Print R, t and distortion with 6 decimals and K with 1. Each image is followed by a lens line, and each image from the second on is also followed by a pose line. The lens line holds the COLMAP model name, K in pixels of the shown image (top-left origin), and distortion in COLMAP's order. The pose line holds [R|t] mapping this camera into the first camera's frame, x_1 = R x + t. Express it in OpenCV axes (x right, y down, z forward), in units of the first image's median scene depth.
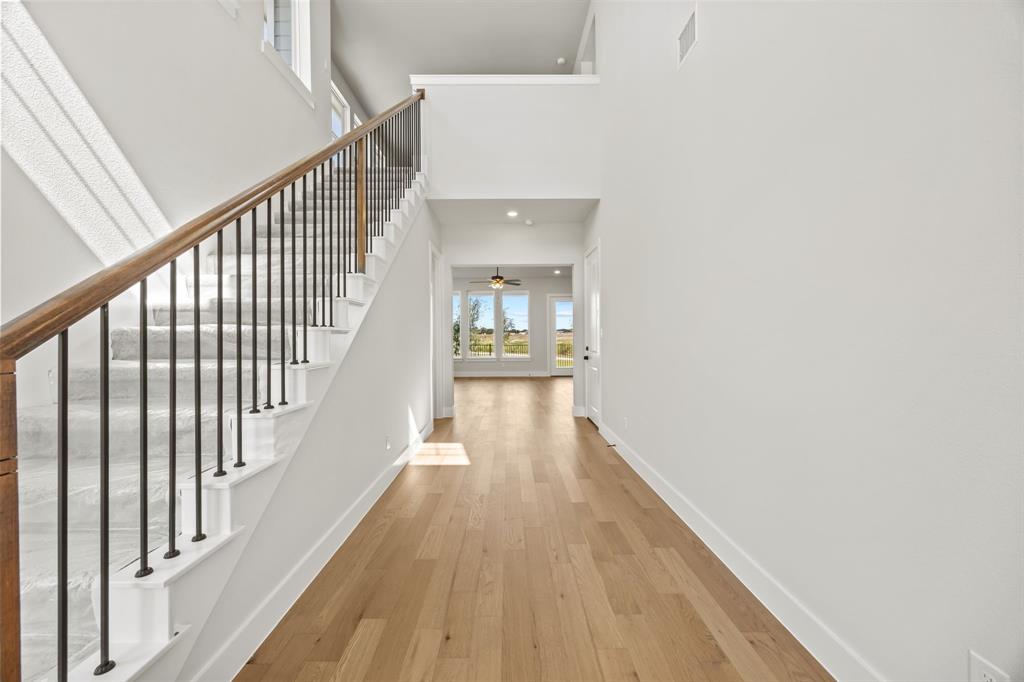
lens RADIAL K [[387.8, 0, 512.9], [0, 387.8, 337.1], [0, 0, 1]] dist [0.000379, 0.000004]
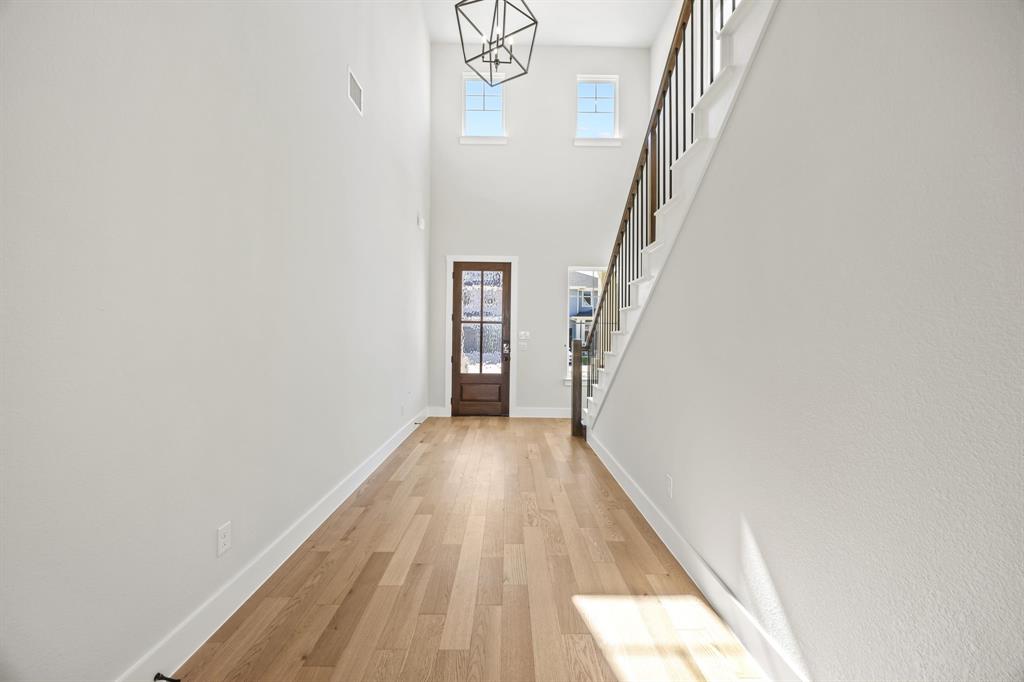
lens RADIAL K [[387.8, 0, 511.9], [0, 387.8, 339.8], [0, 0, 1]] dist [0.000379, 0.000004]
pose [[-0.999987, -0.003567, -0.003715, -0.041780], [-0.003569, 0.999994, 0.000344, 0.007352], [0.003714, 0.000357, -0.999993, 2.322060]]
